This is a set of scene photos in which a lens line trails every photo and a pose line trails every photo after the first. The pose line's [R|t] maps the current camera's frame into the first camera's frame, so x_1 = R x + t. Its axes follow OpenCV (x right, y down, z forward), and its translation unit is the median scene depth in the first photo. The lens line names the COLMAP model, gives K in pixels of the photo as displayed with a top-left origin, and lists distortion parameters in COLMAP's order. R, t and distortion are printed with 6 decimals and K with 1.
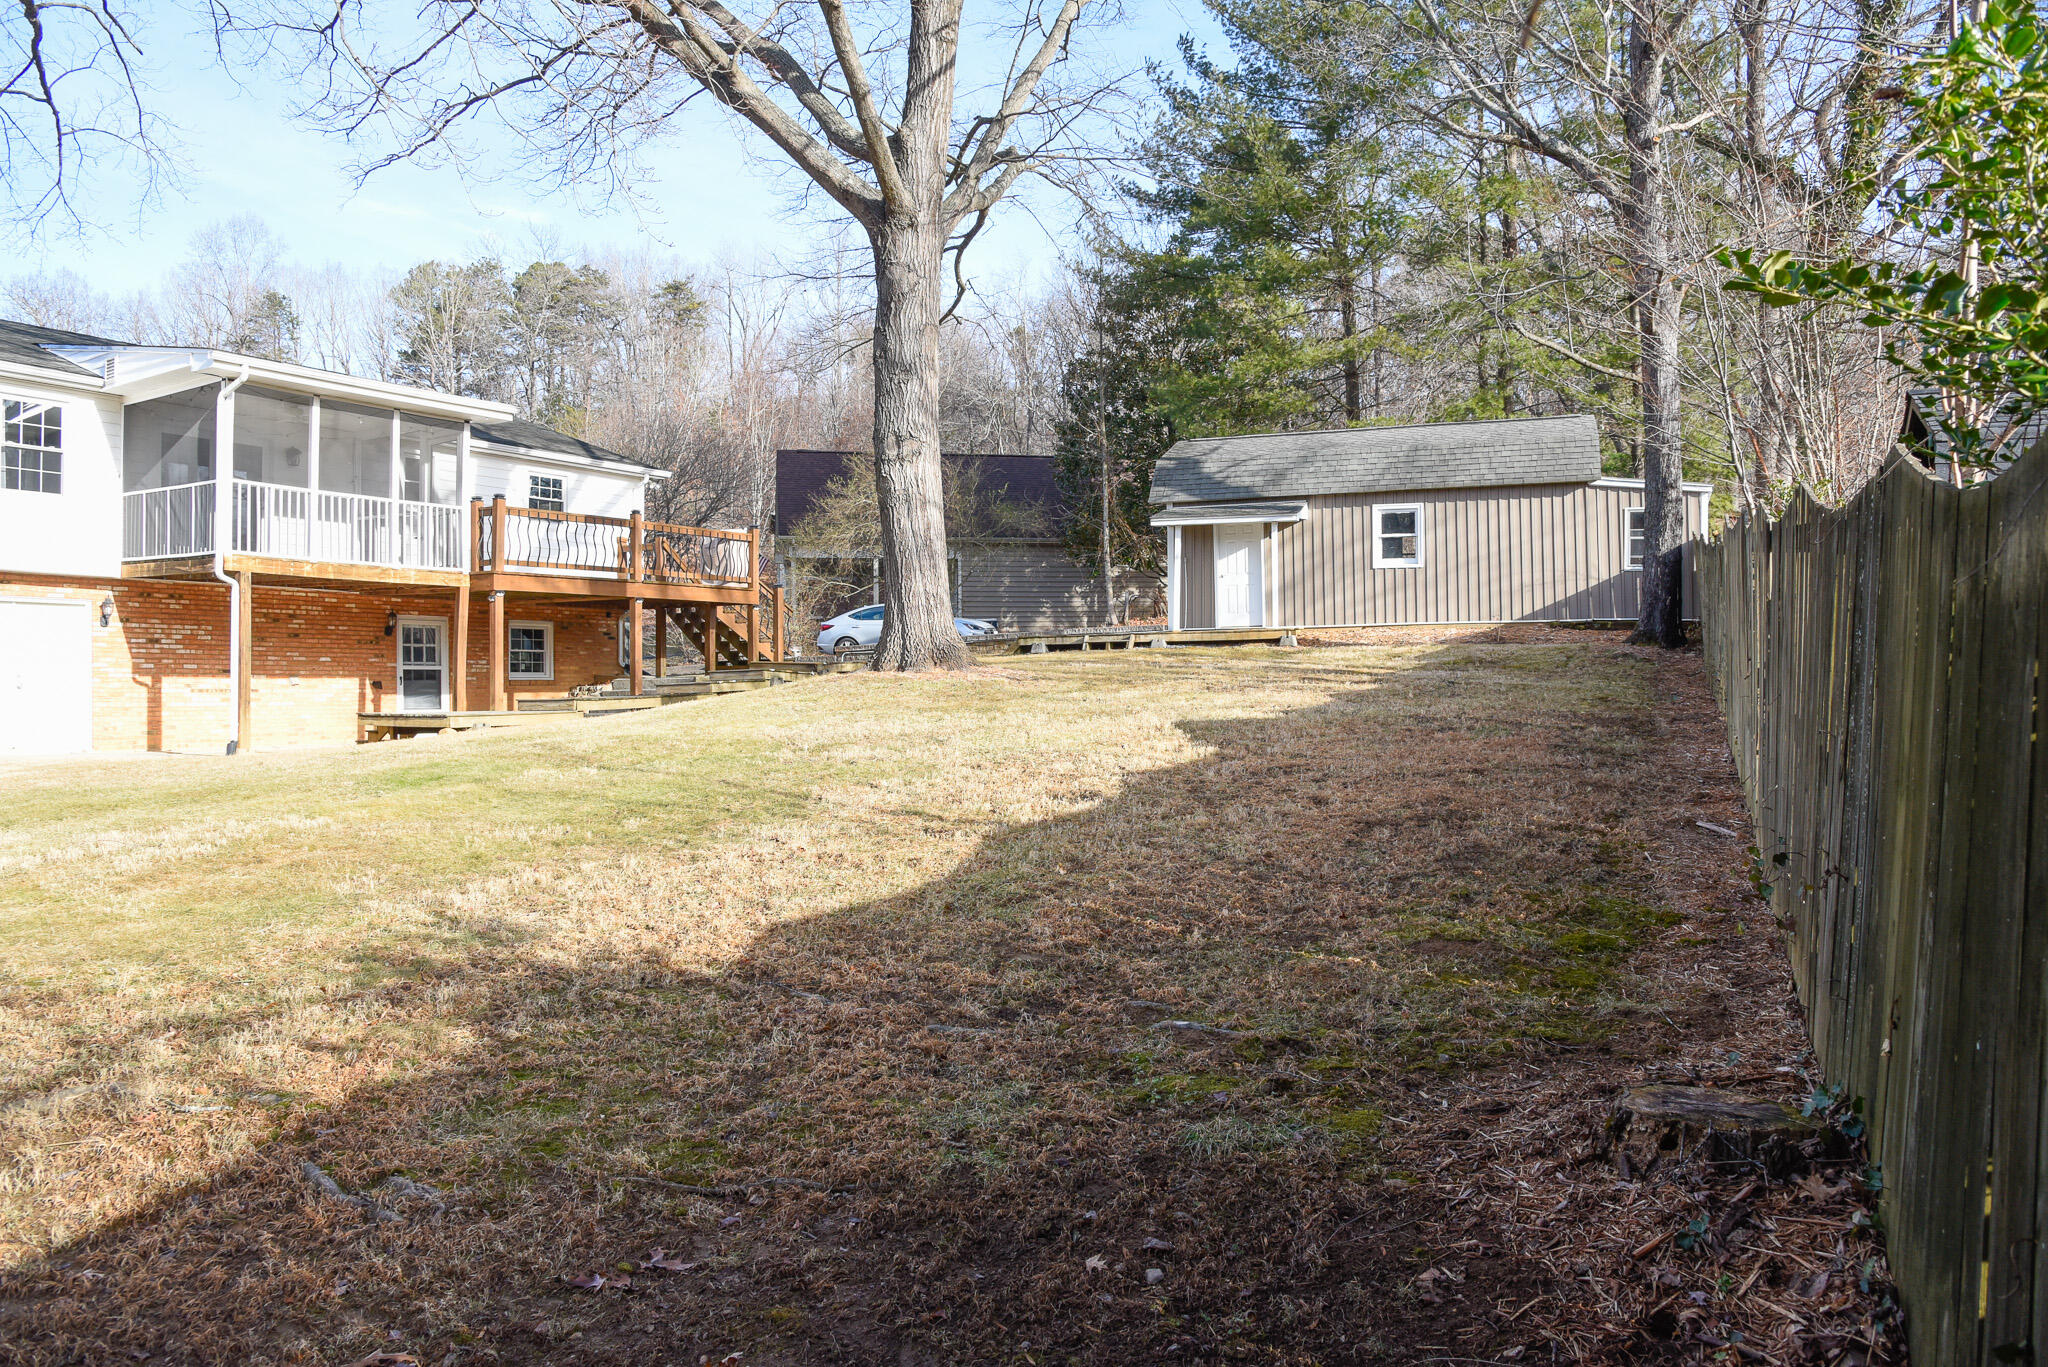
lens RADIAL K [[1413.2, 0, 1009.0], [0, 1413.2, 690.2], [0, 0, 1]] dist [-0.111577, 0.064128]
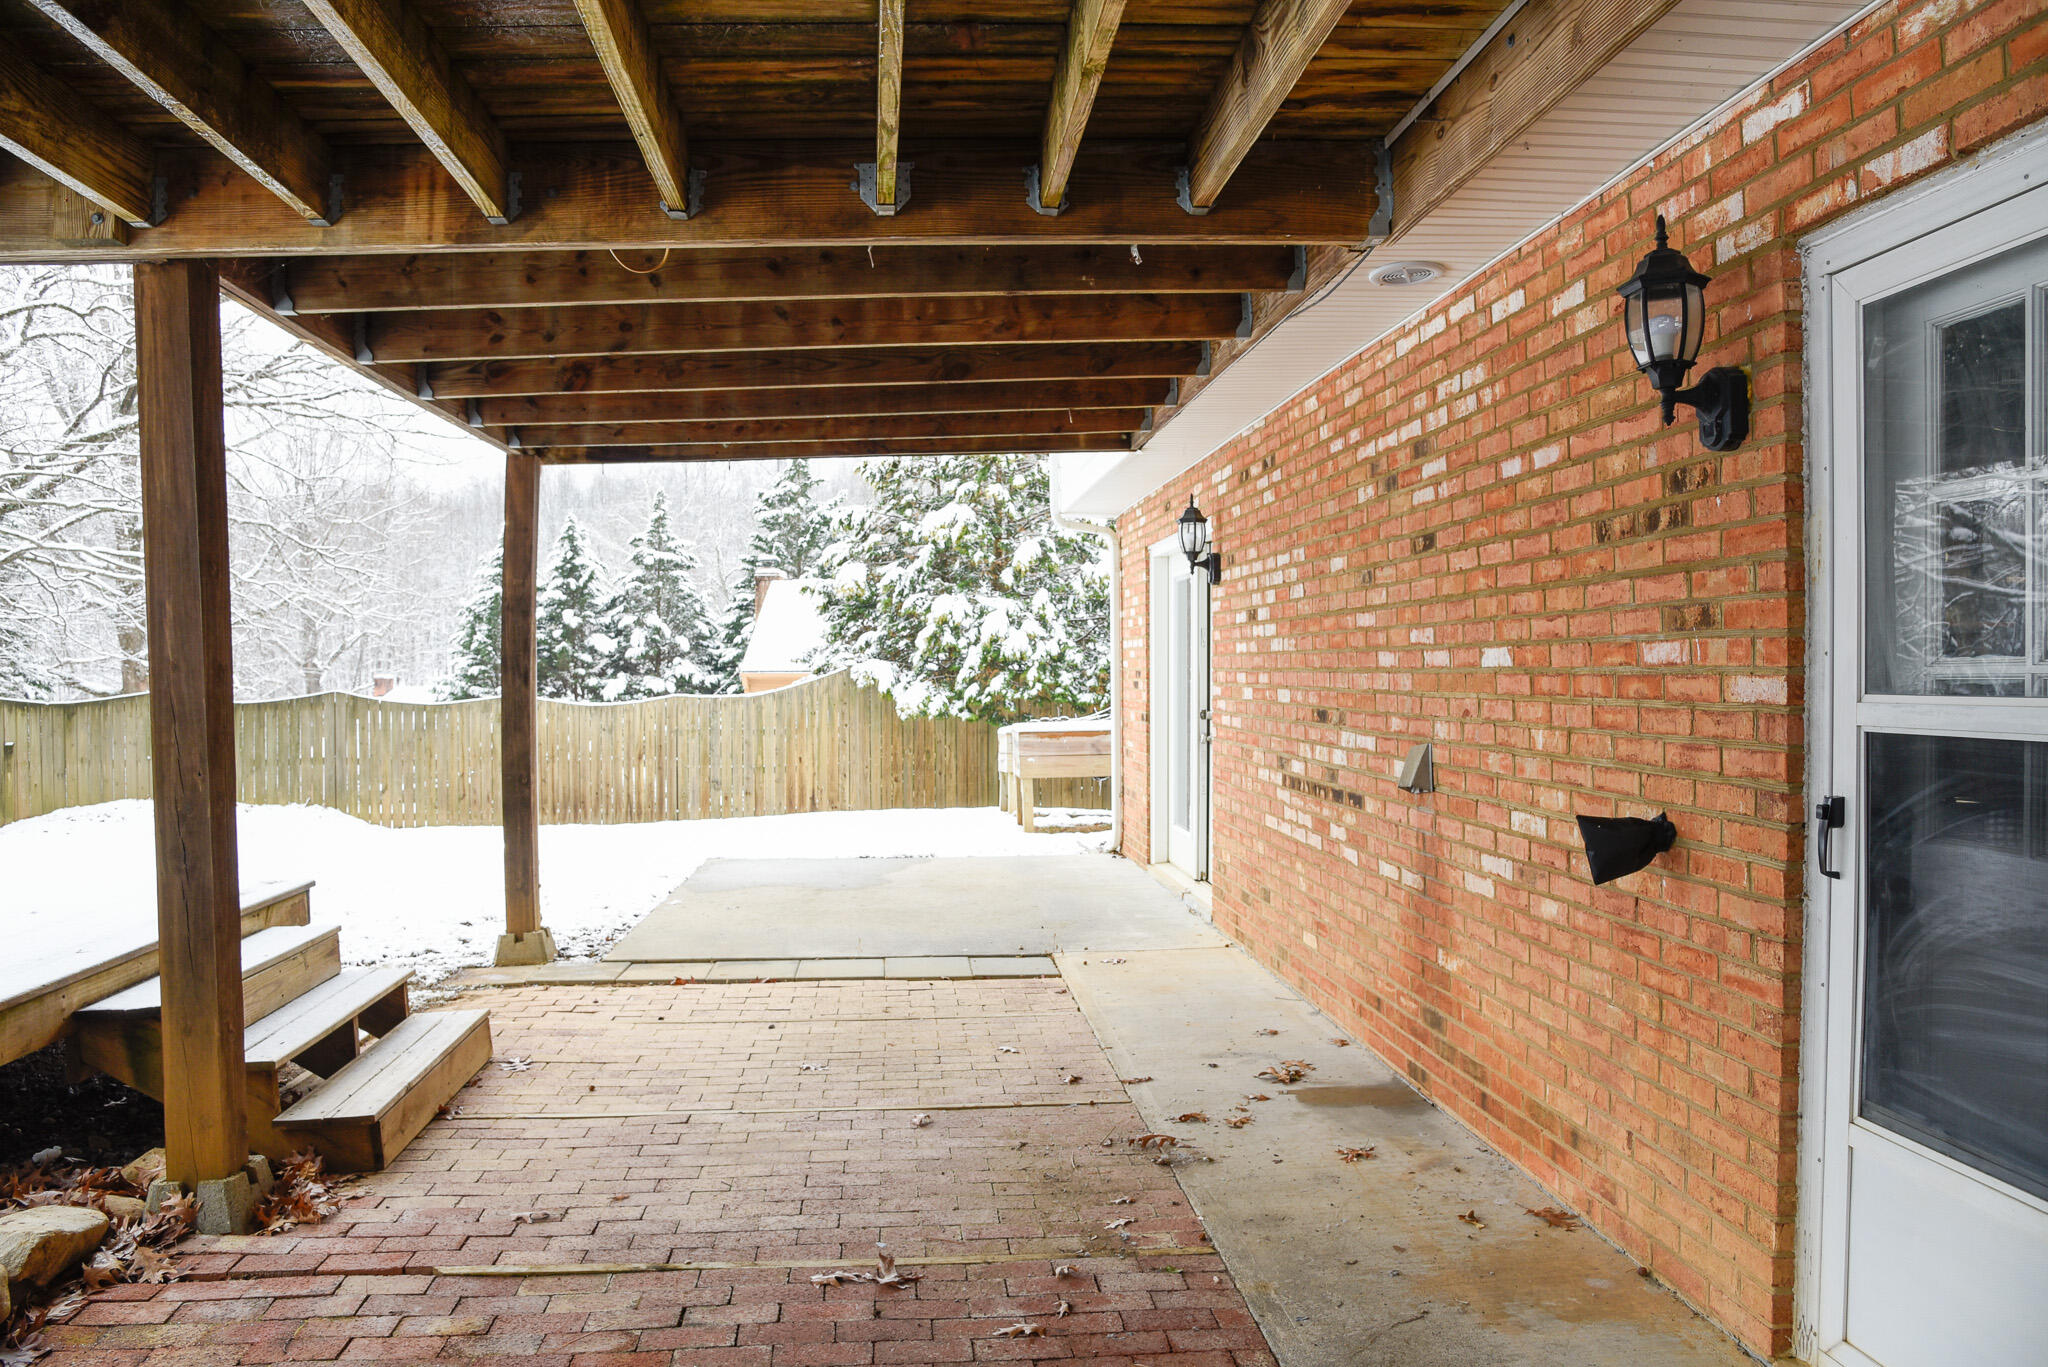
lens RADIAL K [[1400.7, 0, 1010.7], [0, 1400.7, 690.4], [0, 0, 1]] dist [-0.111641, 0.057850]
pose [[-0.778228, 0.022724, -0.627570, -0.389060], [0.016613, 0.999740, 0.015599, -0.025440], [0.627762, 0.001714, -0.778404, 1.255506]]
